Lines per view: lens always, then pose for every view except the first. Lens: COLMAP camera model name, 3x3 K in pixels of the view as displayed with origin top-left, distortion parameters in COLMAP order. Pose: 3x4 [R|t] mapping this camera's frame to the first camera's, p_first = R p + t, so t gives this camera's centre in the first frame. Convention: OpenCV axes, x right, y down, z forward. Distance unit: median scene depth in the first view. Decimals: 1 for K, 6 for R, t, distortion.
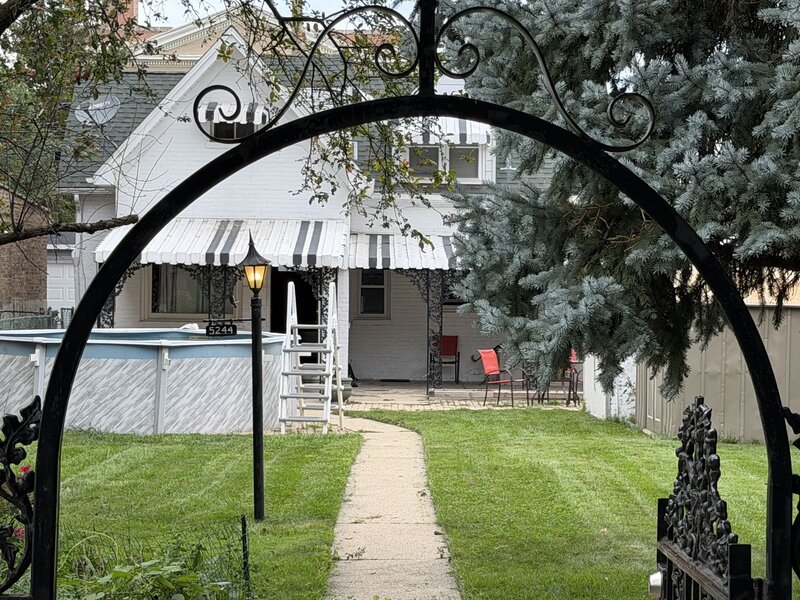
lens RADIAL K [[1906.2, 0, 400.0], [0, 1906.2, 300.0], [0, 0, 1]] dist [0.049990, -0.240637]
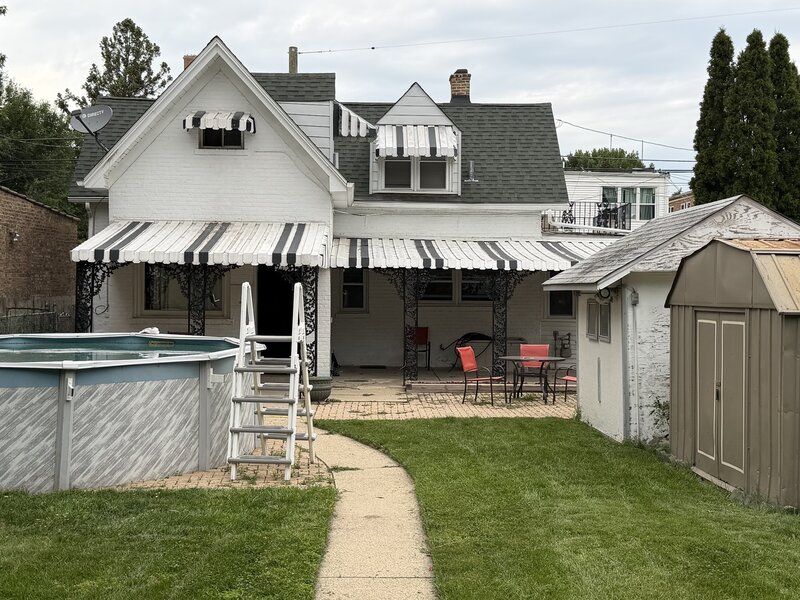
lens RADIAL K [[1096.2, 0, 400.0], [0, 1096.2, 300.0], [0, 0, 1]] dist [0.011059, 0.012976]
pose [[0.999676, -0.003201, 0.025267, -0.005580], [0.002943, 0.999943, 0.010227, -0.007767], [-0.025298, -0.010149, 0.999628, 0.643679]]
